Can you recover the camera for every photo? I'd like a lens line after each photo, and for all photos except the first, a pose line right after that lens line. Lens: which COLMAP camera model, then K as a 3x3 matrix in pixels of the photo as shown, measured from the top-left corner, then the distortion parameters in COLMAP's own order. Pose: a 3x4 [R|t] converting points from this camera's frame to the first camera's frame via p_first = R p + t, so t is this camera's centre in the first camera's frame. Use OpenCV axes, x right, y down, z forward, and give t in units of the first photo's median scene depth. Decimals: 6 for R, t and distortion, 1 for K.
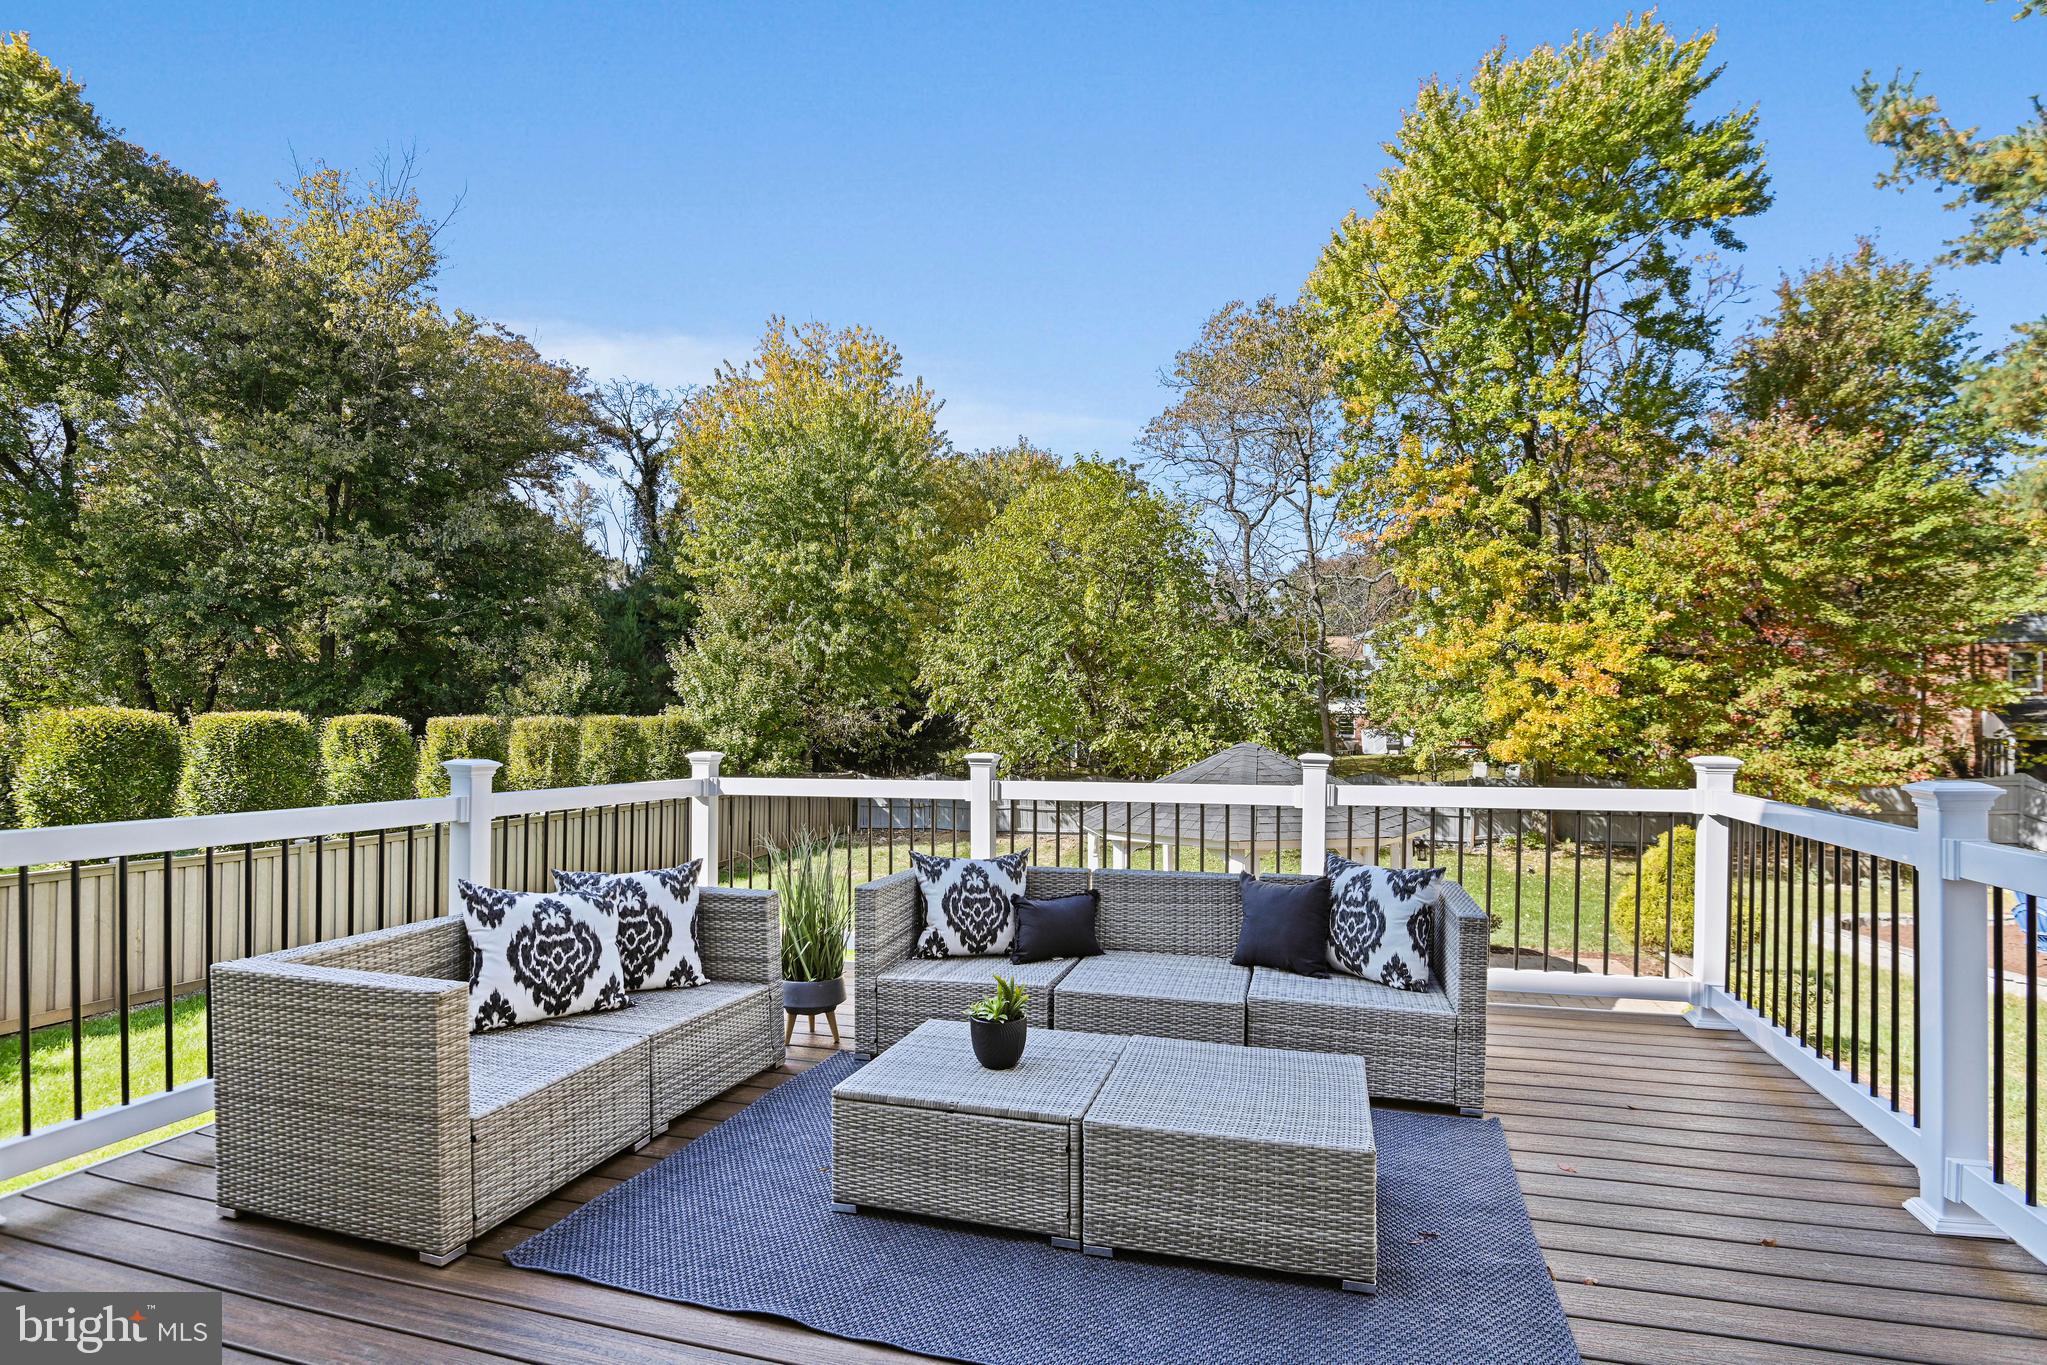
lens RADIAL K [[1000.4, 0, 1023.2], [0, 1000.4, 731.8], [0, 0, 1]] dist [-0.015038, -0.010059]
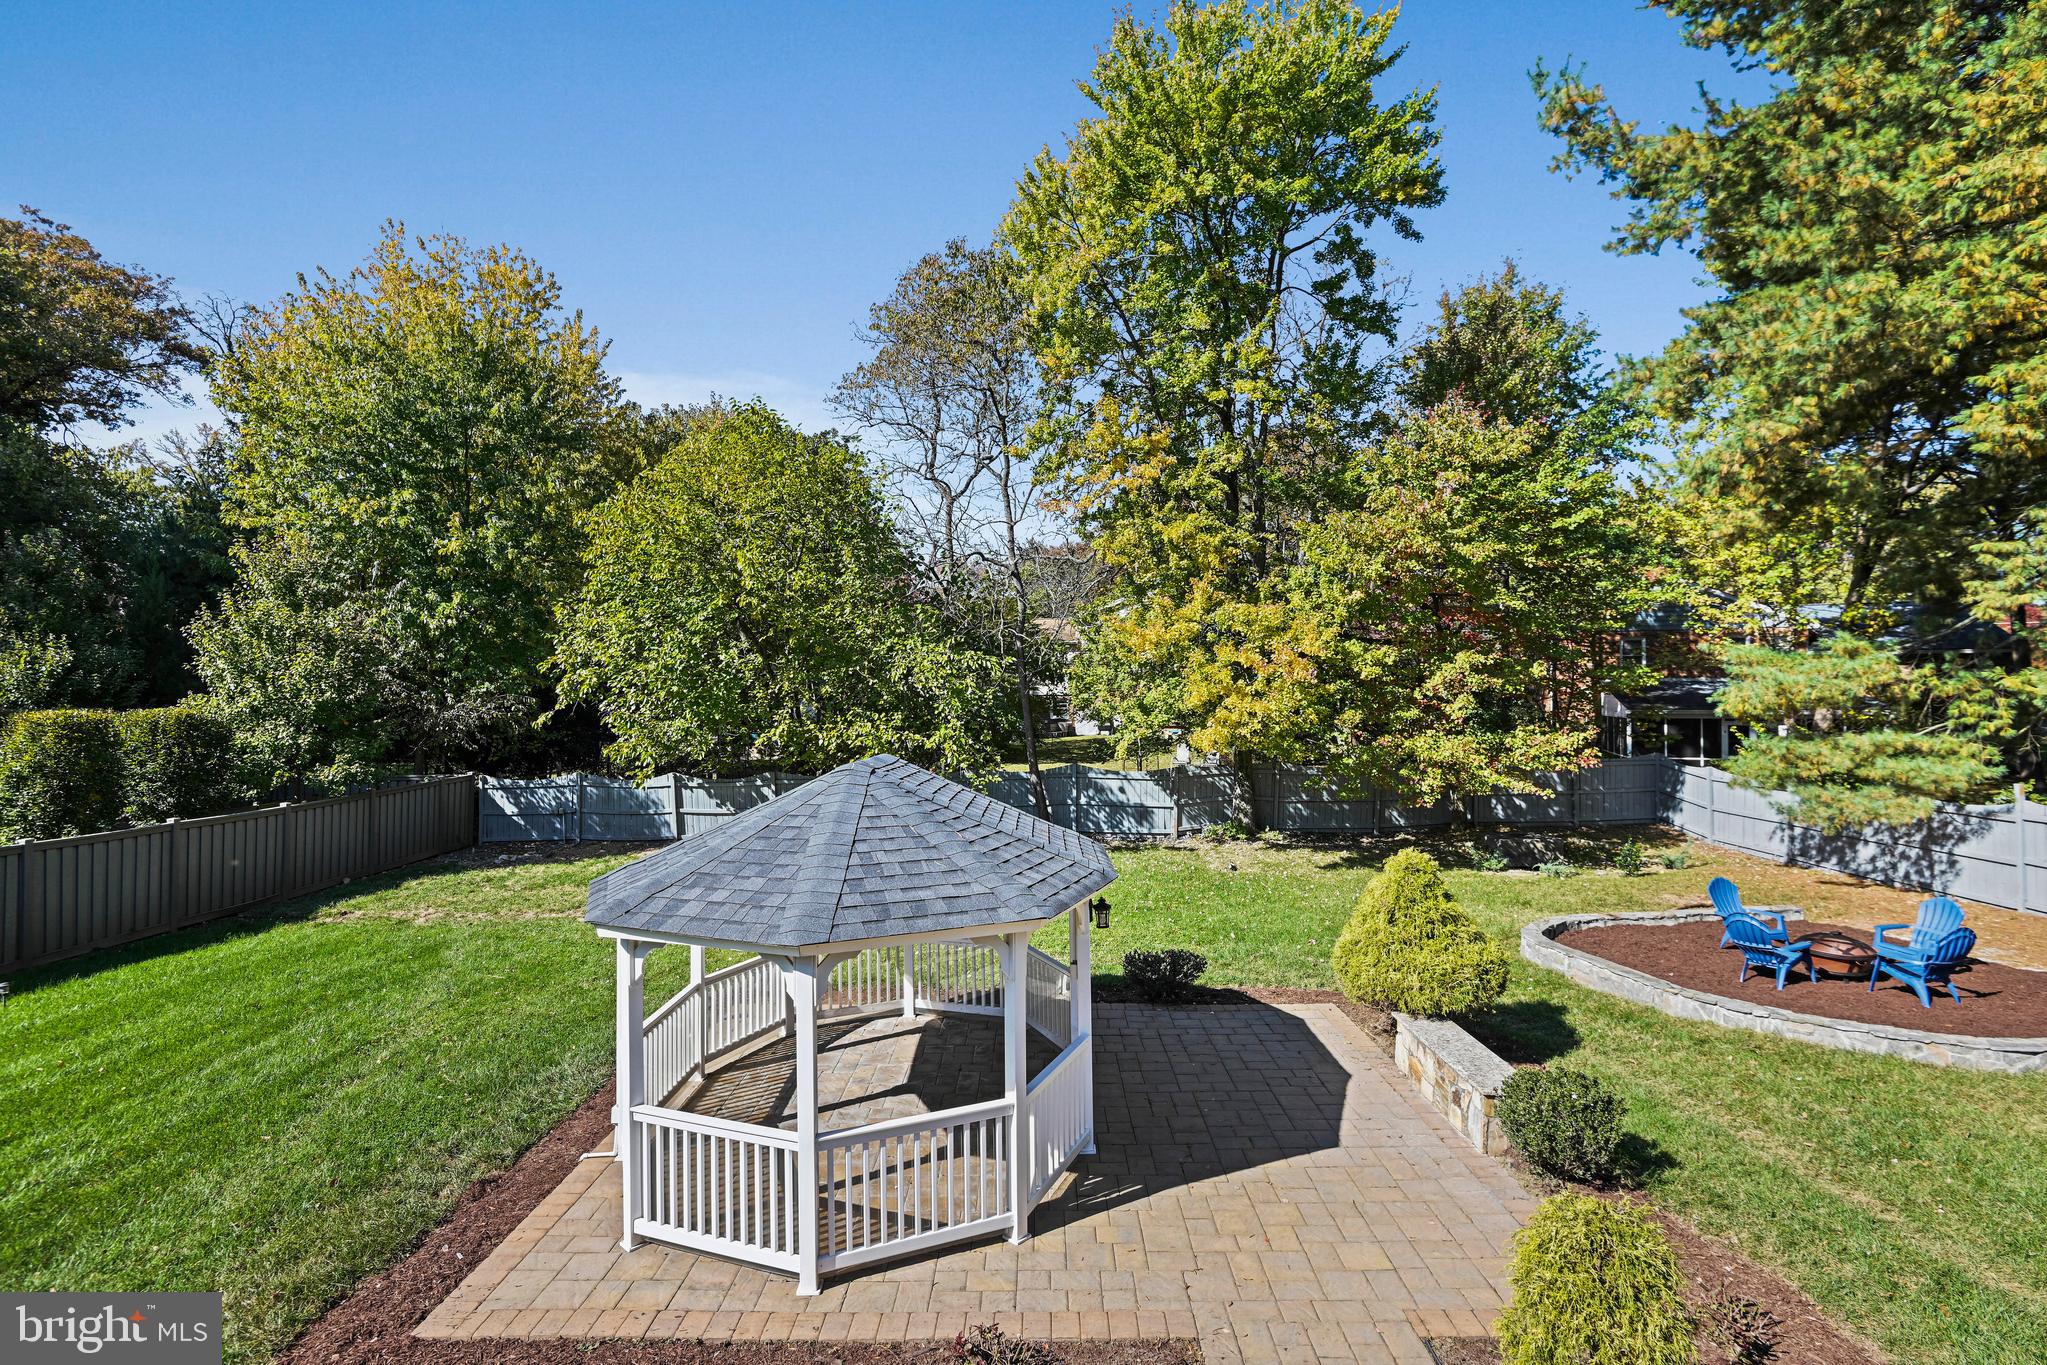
lens RADIAL K [[949.8, 0, 1028.3], [0, 949.8, 699.4], [0, 0, 1]] dist [-0.020014, -0.000689]
pose [[0.965453, -0.006172, 0.260504, 0.086203], [0.008920, 0.999916, -0.009365, -0.011164], [-0.260424, 0.011366, 0.965427, 0.173751]]
